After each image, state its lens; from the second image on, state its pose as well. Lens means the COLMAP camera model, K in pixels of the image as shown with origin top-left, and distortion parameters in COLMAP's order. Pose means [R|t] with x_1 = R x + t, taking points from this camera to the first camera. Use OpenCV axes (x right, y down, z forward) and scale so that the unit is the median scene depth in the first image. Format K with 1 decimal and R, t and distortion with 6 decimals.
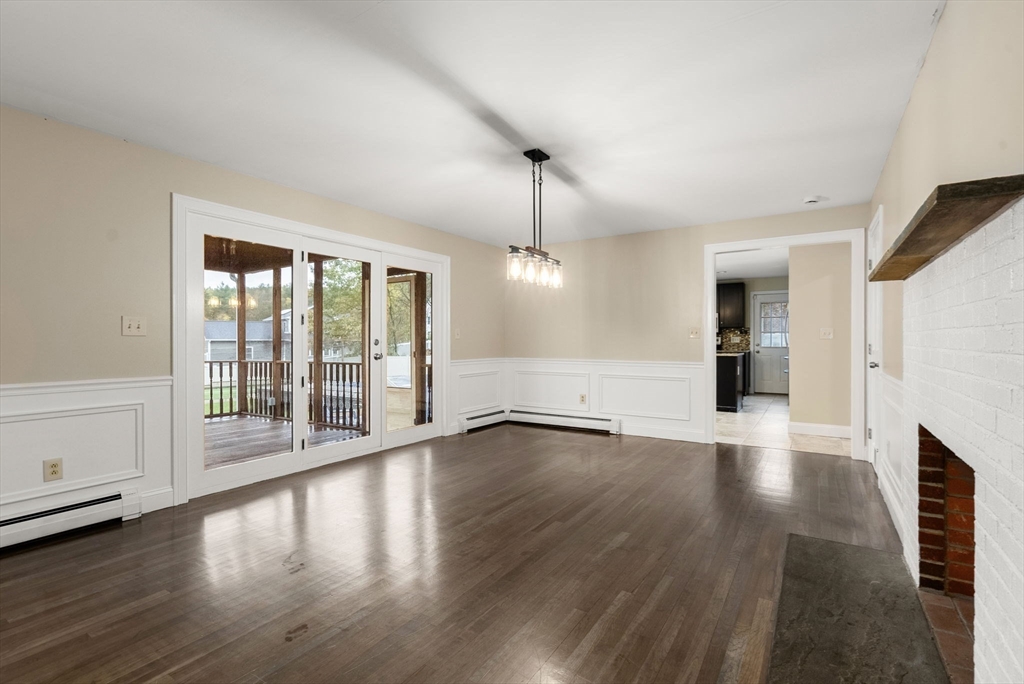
lens RADIAL K [[462.8, 0, 512.0], [0, 462.8, 342.0], [0, 0, 1]] dist [0.001707, 0.000231]
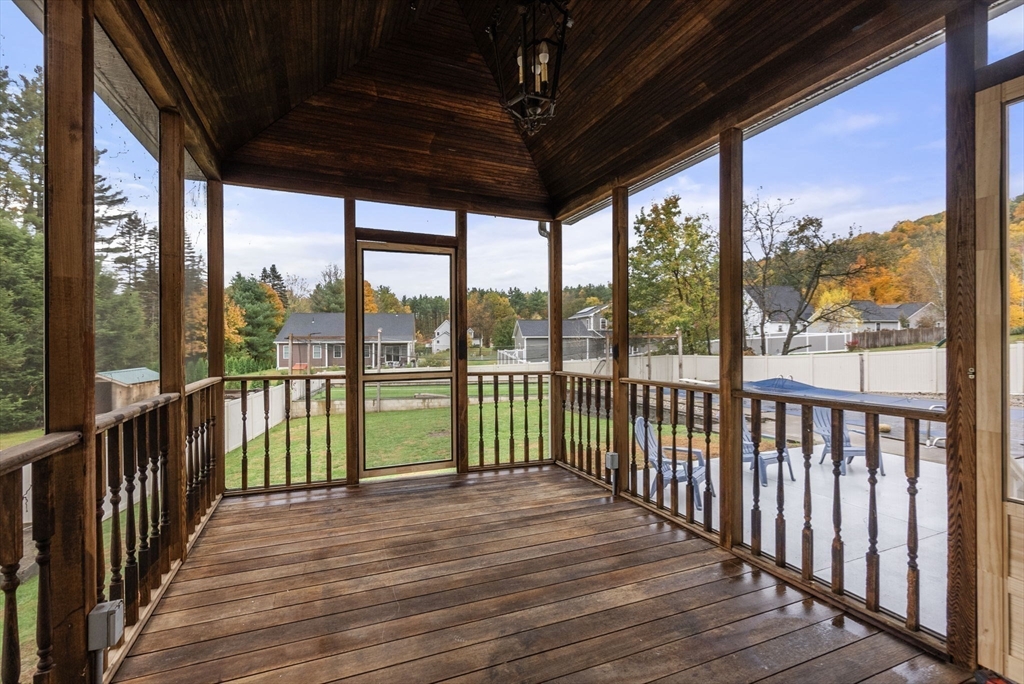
lens RADIAL K [[473.3, 0, 512.0], [0, 473.3, 342.0], [0, 0, 1]] dist [-0.000283, -0.000040]
pose [[0.819812, 0.002672, -0.572627, -0.304813], [0.001409, 0.999977, 0.006684, 0.000441], [0.572631, -0.006287, 0.819789, 0.507614]]
